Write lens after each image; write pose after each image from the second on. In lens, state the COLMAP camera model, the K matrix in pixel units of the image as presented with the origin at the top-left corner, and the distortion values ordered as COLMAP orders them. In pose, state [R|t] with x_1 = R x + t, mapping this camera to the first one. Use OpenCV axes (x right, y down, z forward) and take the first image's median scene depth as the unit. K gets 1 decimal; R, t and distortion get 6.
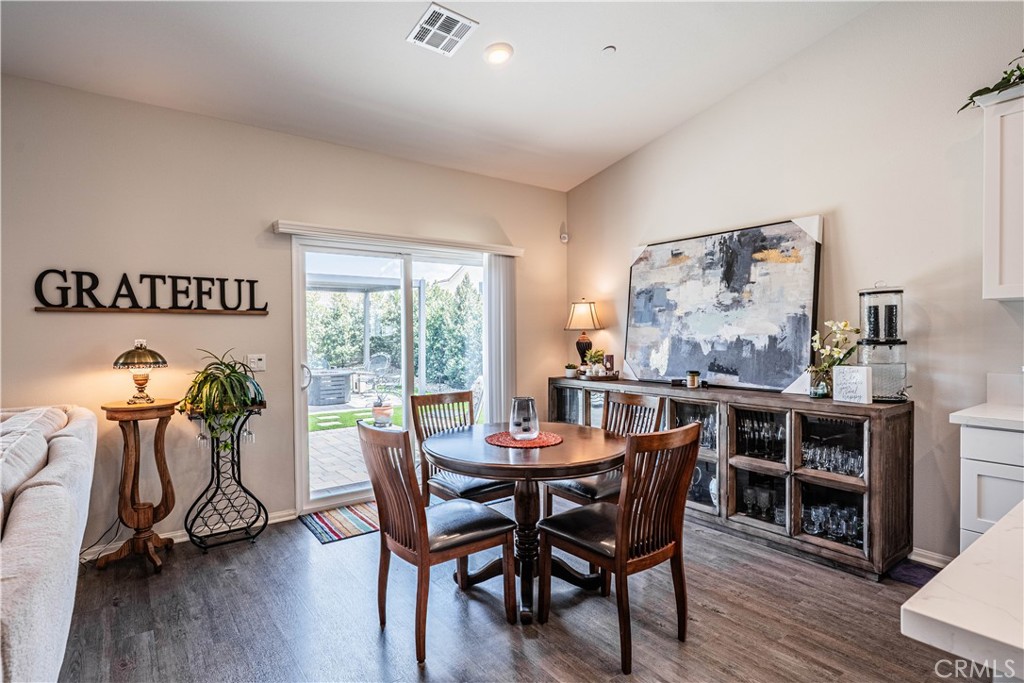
lens RADIAL K [[528.1, 0, 510.7], [0, 528.1, 343.8], [0, 0, 1]] dist [-0.000637, -0.000031]
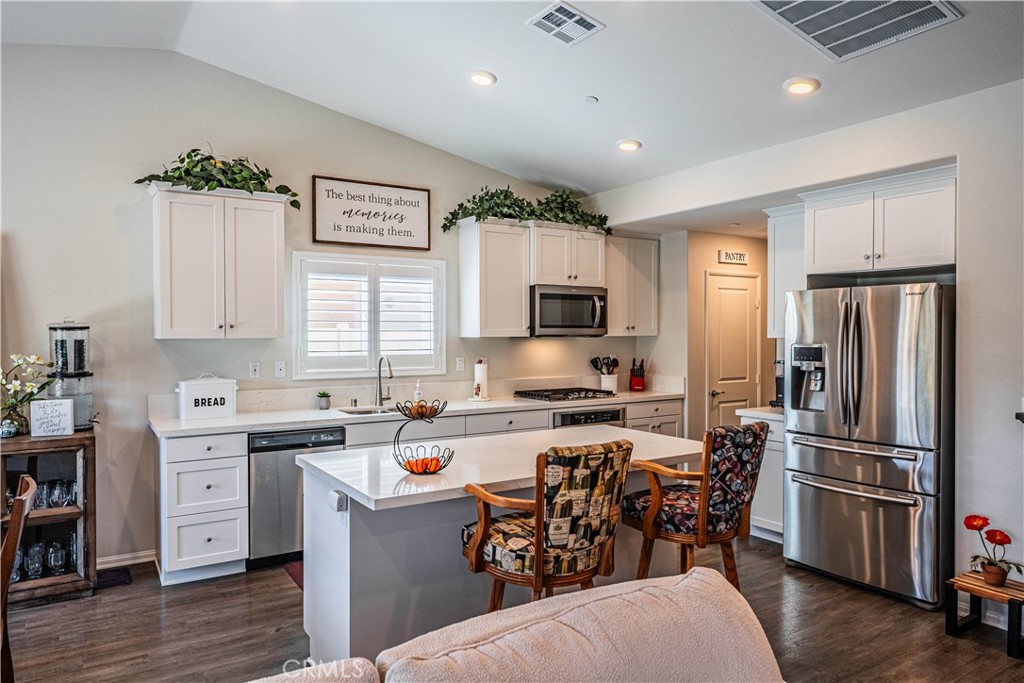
lens RADIAL K [[670.9, 0, 511.4], [0, 670.9, 341.5], [0, 0, 1]] dist [0.000716, 0.000415]
pose [[0.060022, -0.008027, 0.998165, -0.535404], [0.016519, 0.999839, 0.007047, -0.058898], [-0.998060, 0.016066, 0.060145, 0.035848]]
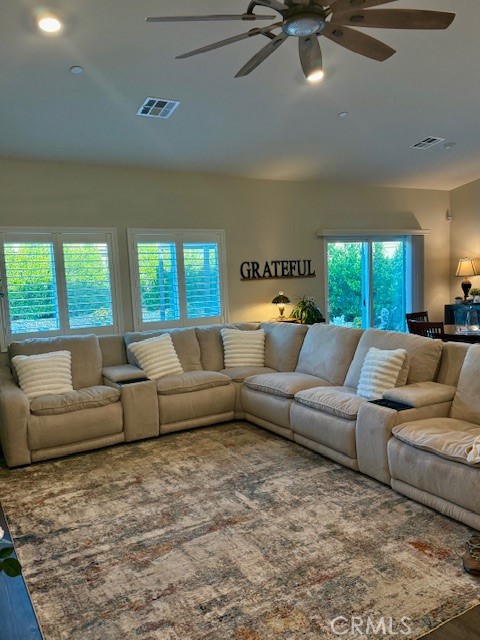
lens RADIAL K [[513.5, 0, 240.0], [0, 513.5, 320.0], [0, 0, 1]] dist [0.155213, -0.281808]
pose [[0.993627, -0.021433, -0.110666, -0.599478], [0.030128, 0.996537, 0.077507, -0.057895], [0.108621, -0.080347, 0.990831, -1.136766]]
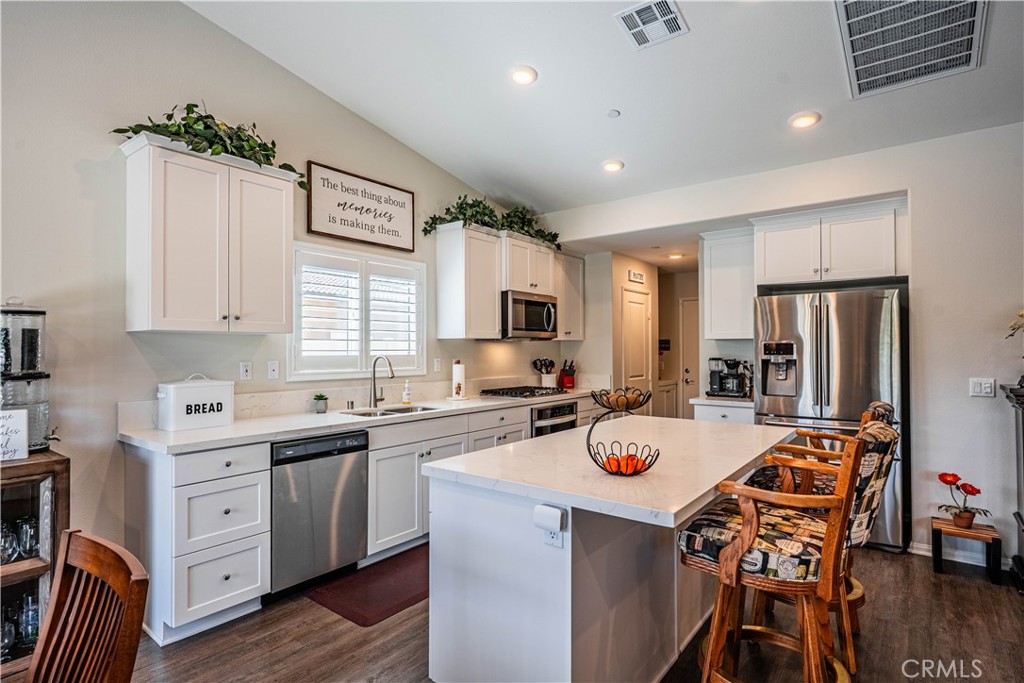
lens RADIAL K [[528.1, 0, 510.7], [0, 528.1, 343.8], [0, 0, 1]] dist [-0.000637, -0.000031]
pose [[-0.272124, 0.017173, 0.962109, -0.217203], [0.019335, 0.999736, -0.012376, -0.024796], [-0.962068, 0.015235, -0.272384, 0.471713]]
